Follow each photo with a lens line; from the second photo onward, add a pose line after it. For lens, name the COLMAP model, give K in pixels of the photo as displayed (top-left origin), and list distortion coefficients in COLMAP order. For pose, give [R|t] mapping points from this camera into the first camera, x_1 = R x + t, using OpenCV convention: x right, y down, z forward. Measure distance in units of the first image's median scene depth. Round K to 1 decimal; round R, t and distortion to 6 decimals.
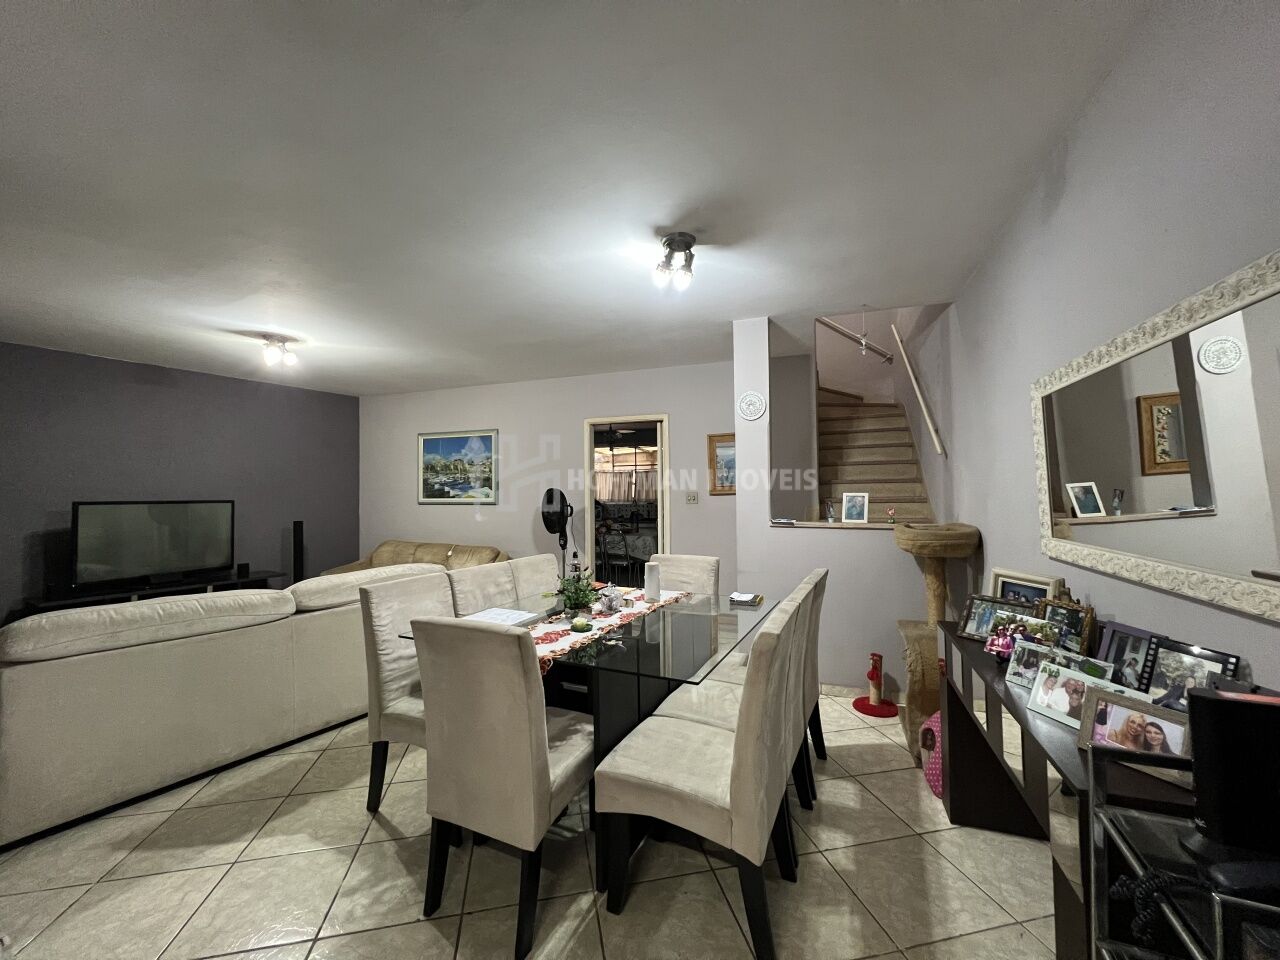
lens RADIAL K [[512.4, 0, 641.0], [0, 512.4, 482.0], [0, 0, 1]] dist [-0.000766, 0.000014]
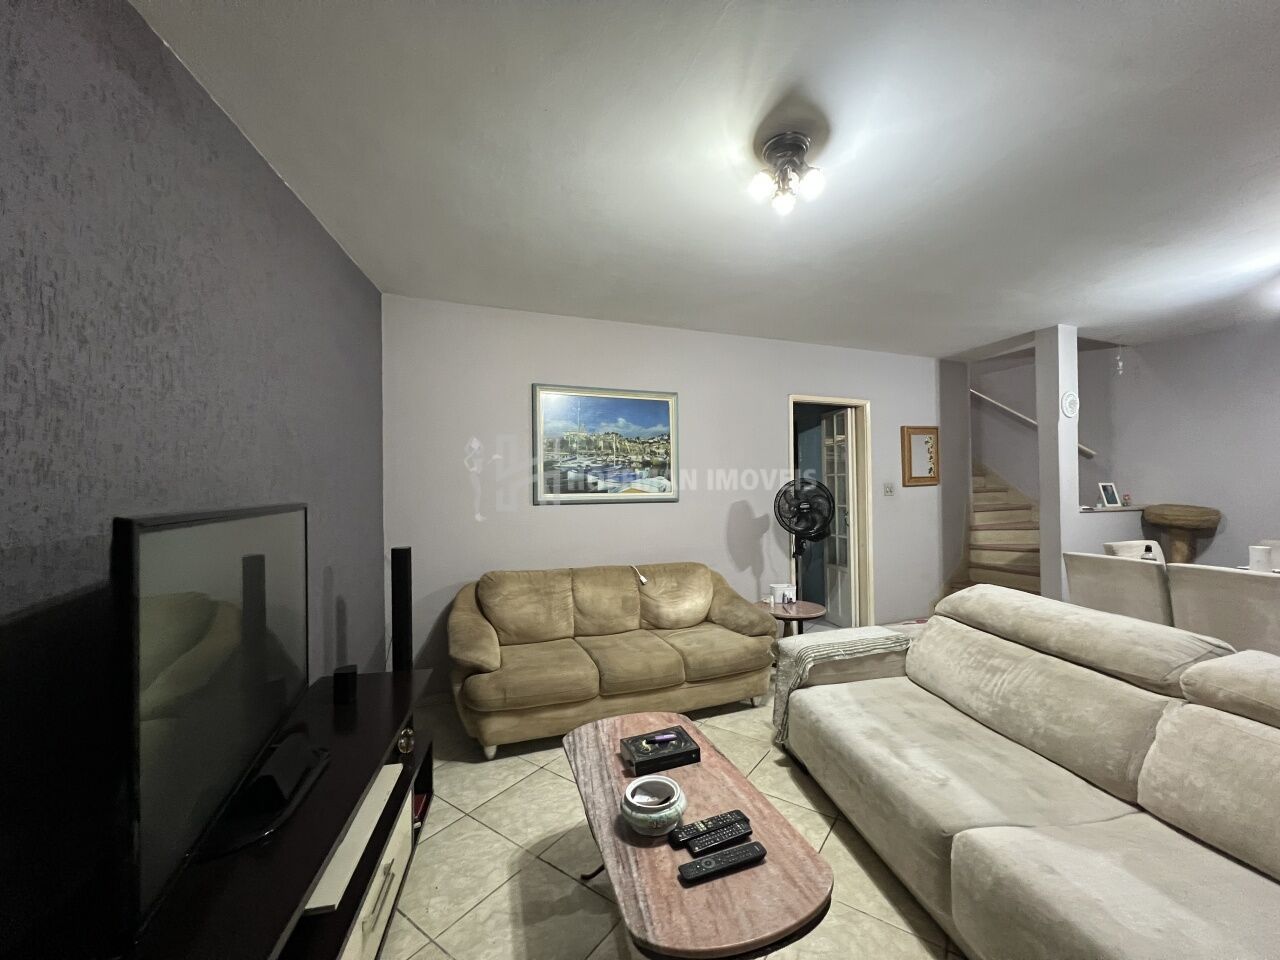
lens RADIAL K [[512.4, 0, 641.0], [0, 512.4, 482.0], [0, 0, 1]] dist [-0.000766, 0.000014]
pose [[0.735268, 0.006391, 0.677747, -0.773940], [-0.009188, 0.999958, 0.000539, 0.017026], [-0.677714, -0.006623, 0.735295, 0.510131]]
